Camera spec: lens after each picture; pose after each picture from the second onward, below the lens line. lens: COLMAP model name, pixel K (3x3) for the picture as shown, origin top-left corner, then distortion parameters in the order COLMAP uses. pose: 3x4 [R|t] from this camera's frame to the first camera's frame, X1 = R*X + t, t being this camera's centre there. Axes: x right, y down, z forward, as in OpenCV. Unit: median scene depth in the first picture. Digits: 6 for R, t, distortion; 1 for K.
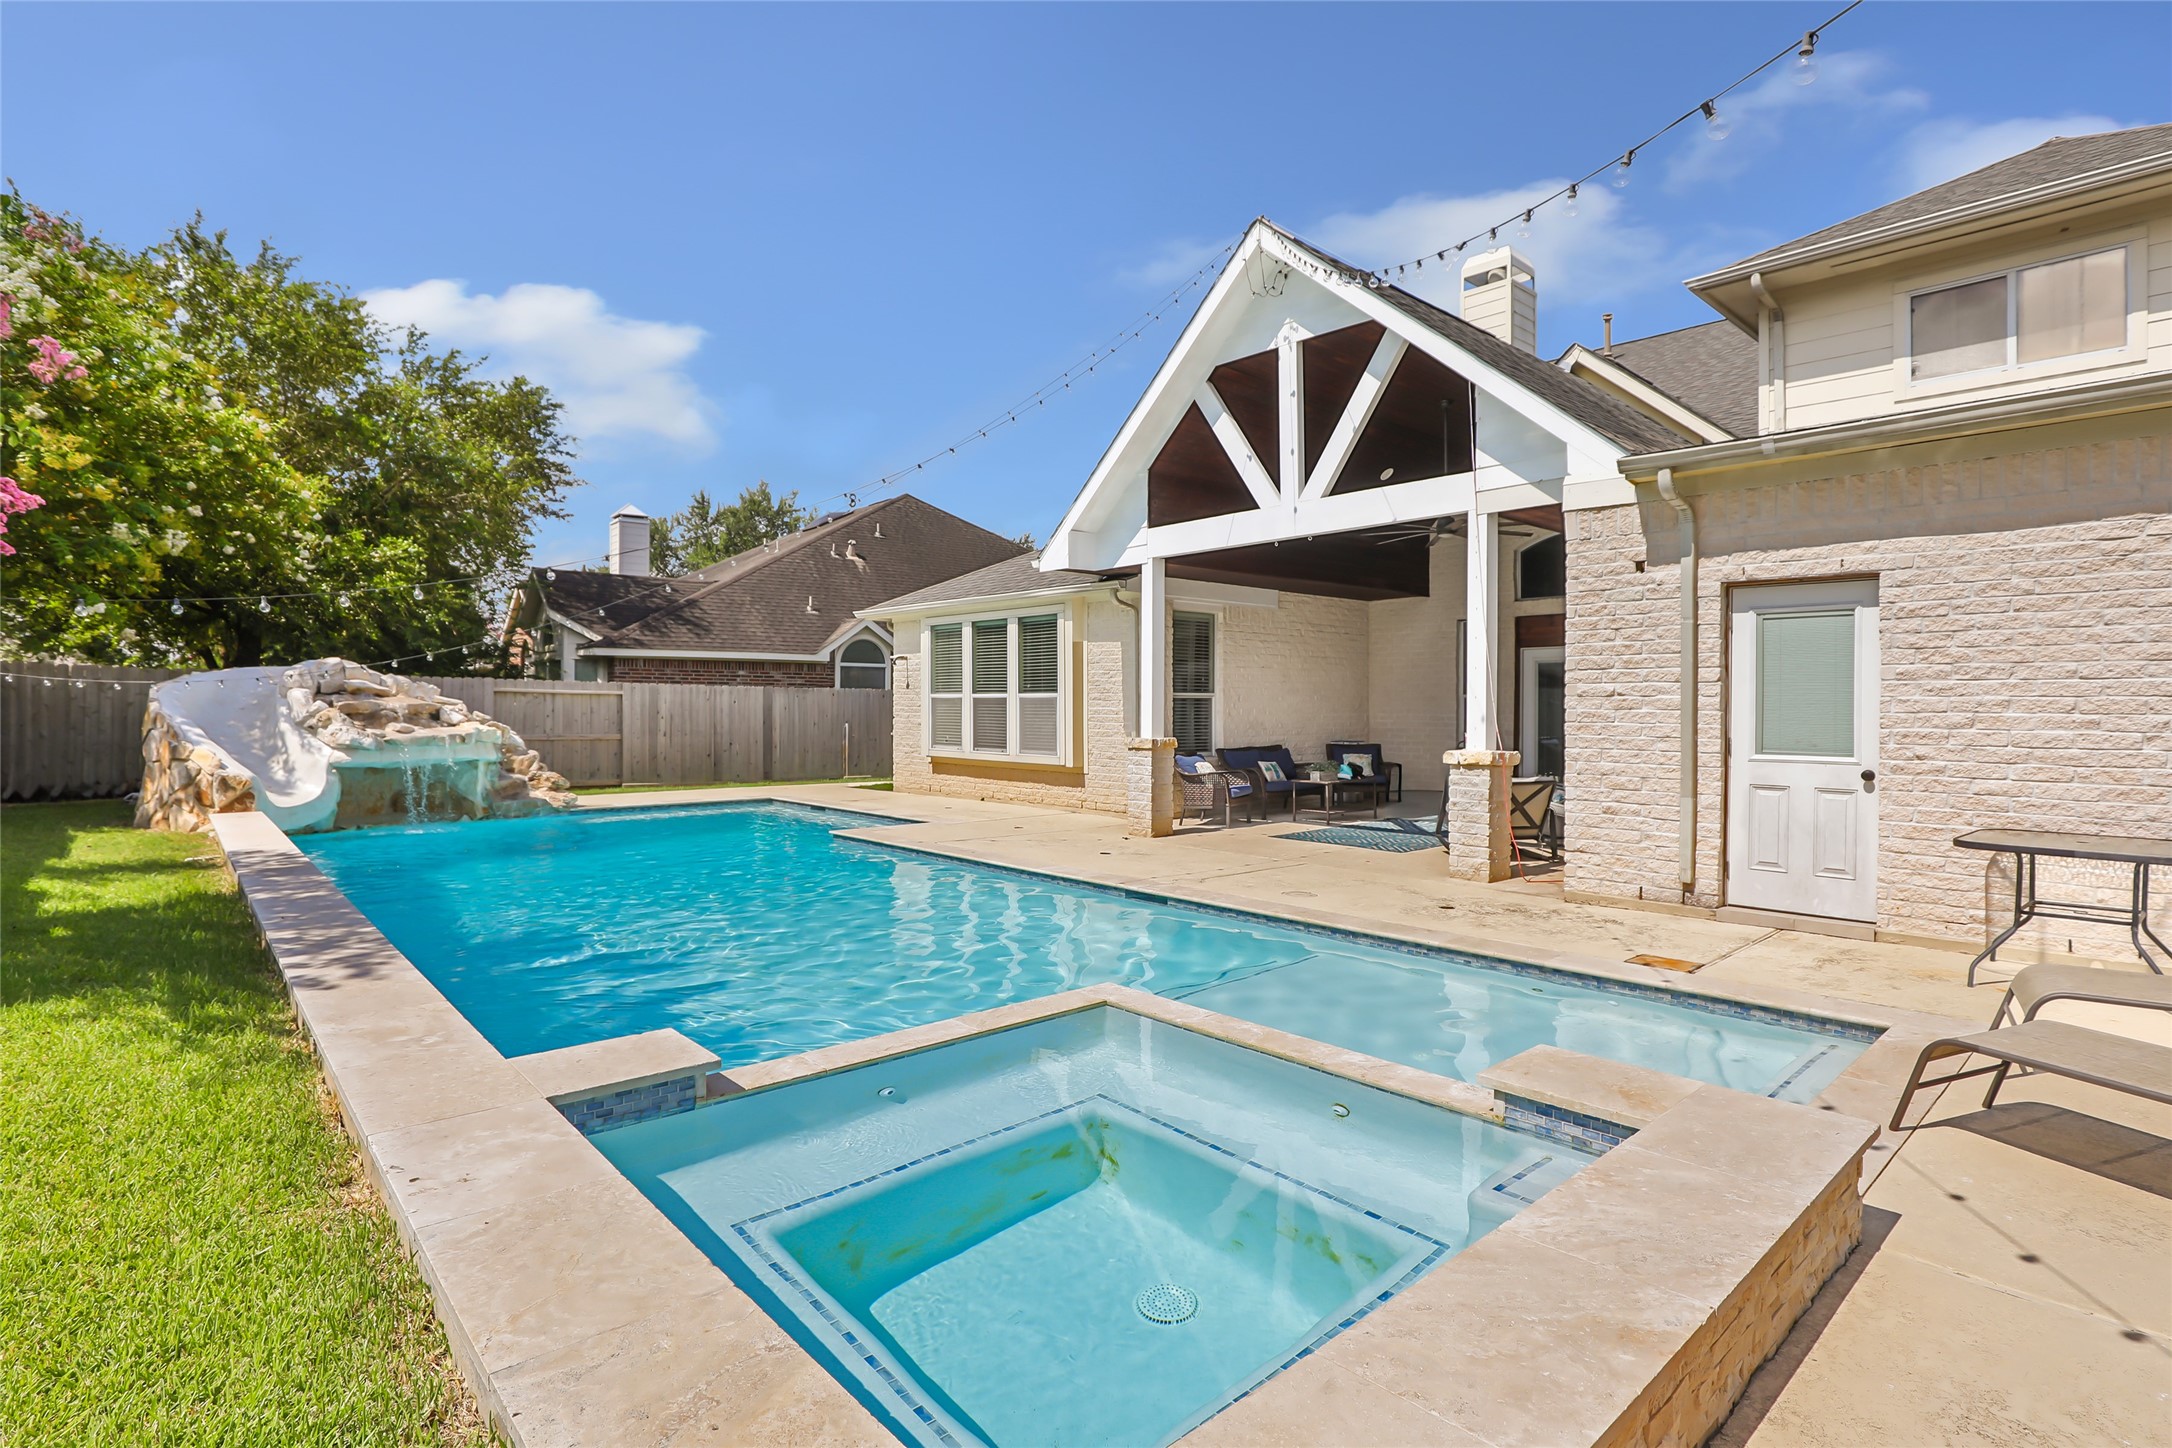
lens RADIAL K [[1046.8, 0, 1089.2], [0, 1046.8, 711.7], [0, 0, 1]] dist [-0.028741, 0.004216]
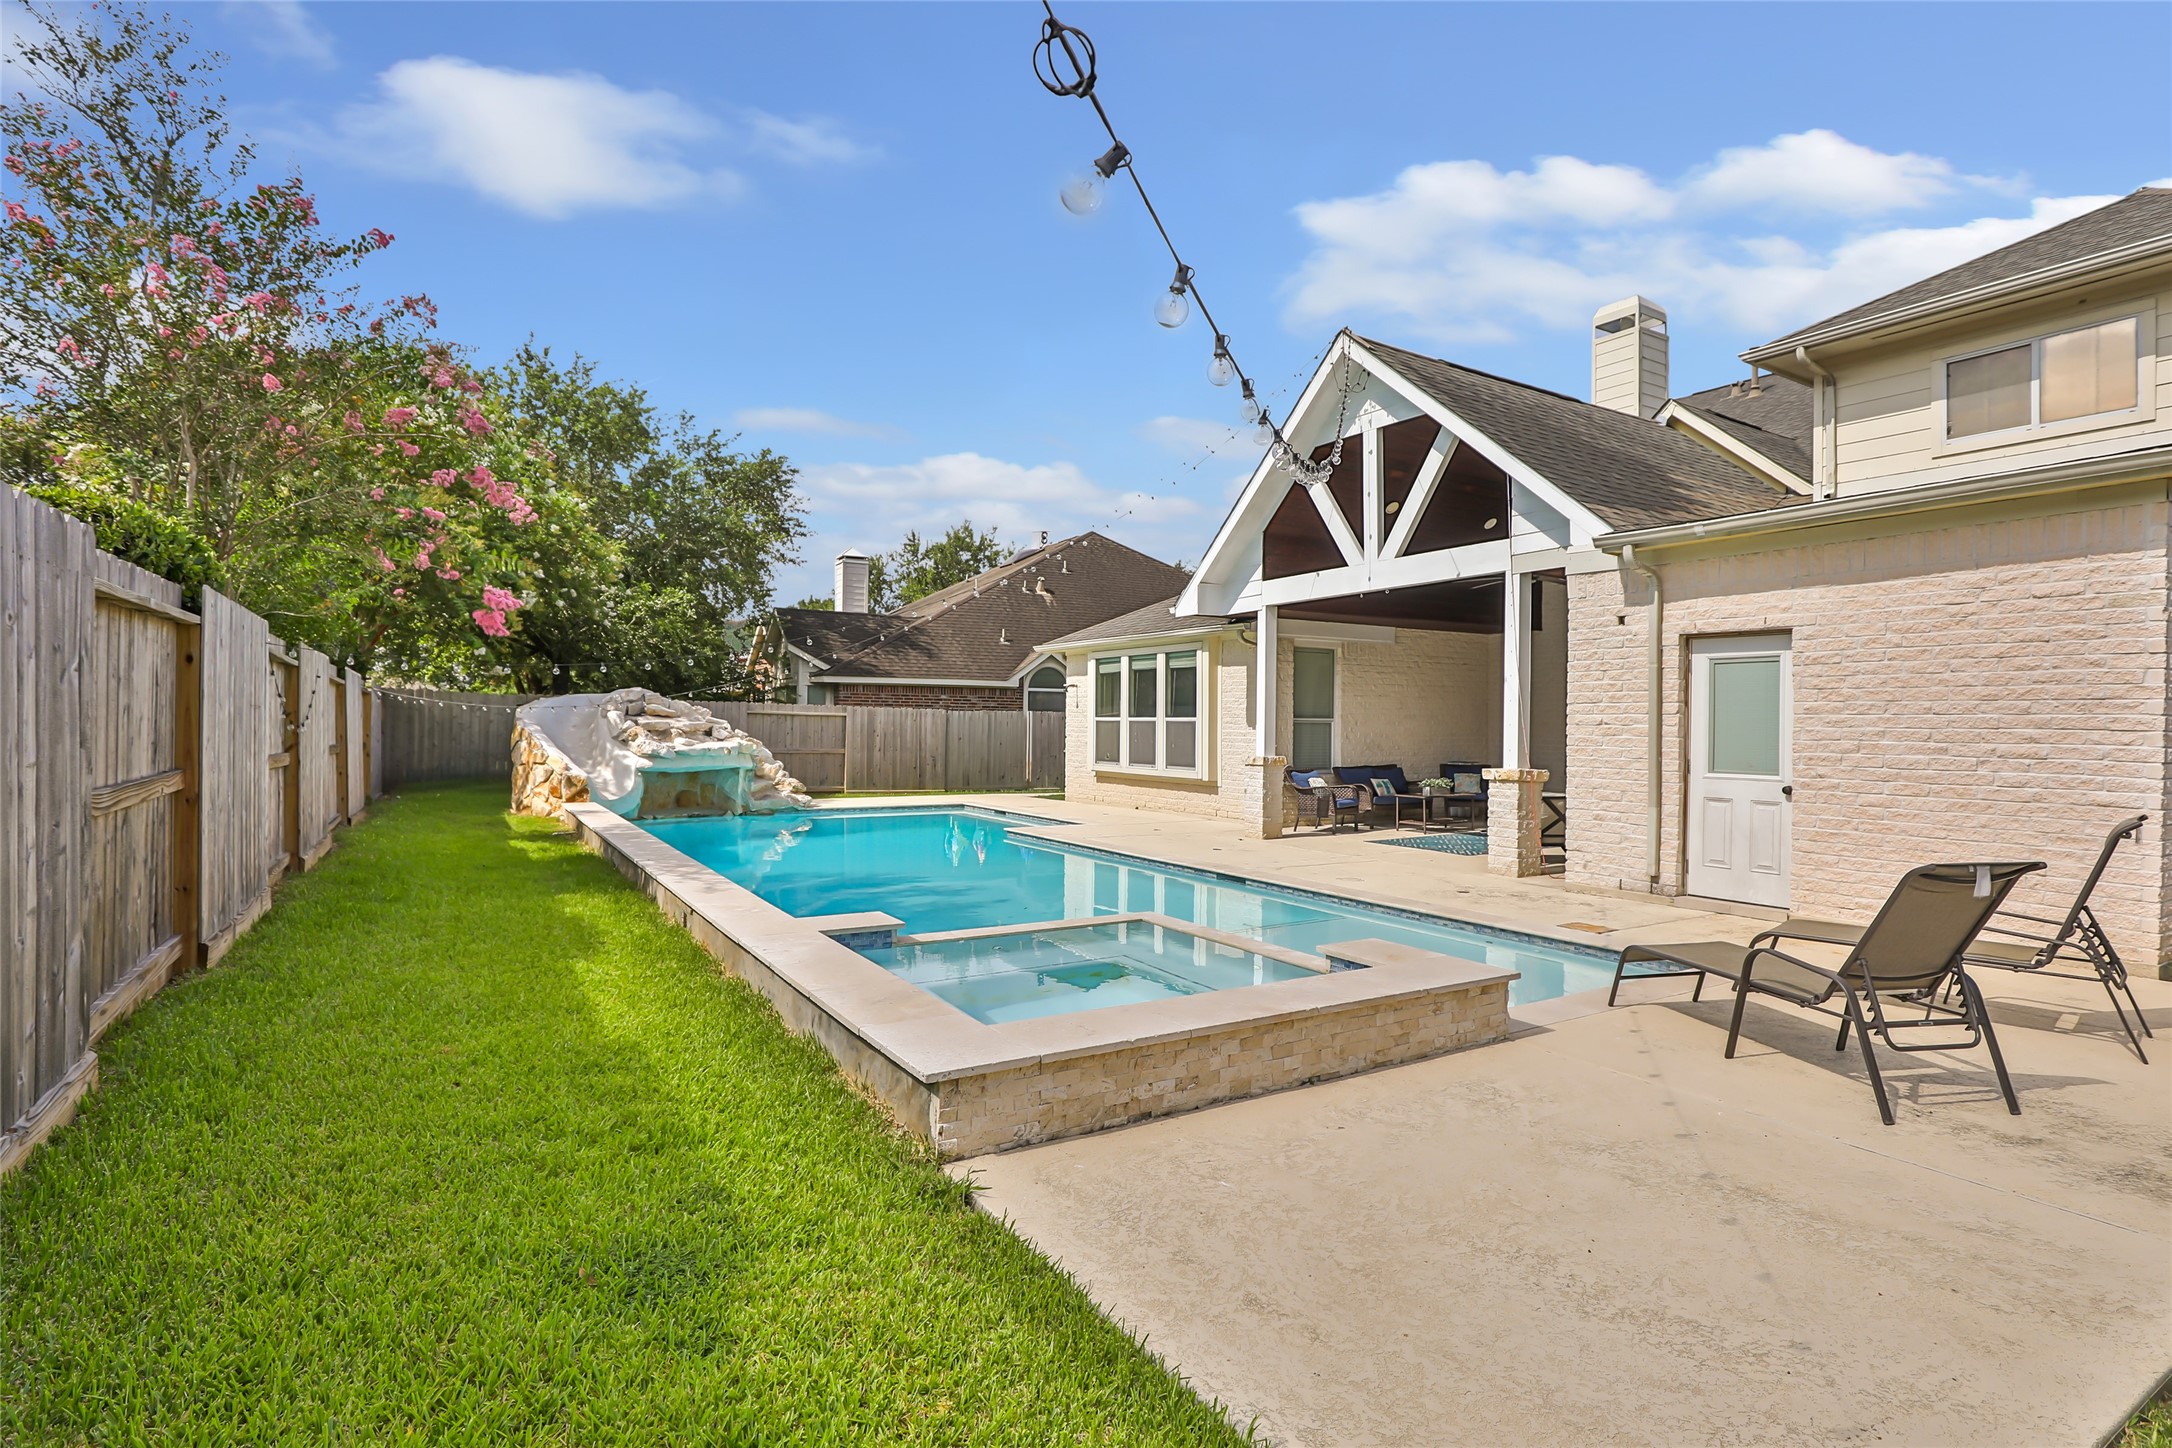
lens RADIAL K [[1046.8, 0, 1076.6], [0, 1046.8, 722.7], [0, 0, 1]] dist [-0.028741, 0.004216]
pose [[0.979884, 0.005942, -0.199480, 0.084179], [-0.007701, 0.999938, -0.008043, -0.001692], [0.199420, 0.009418, 0.979869, -0.204585]]
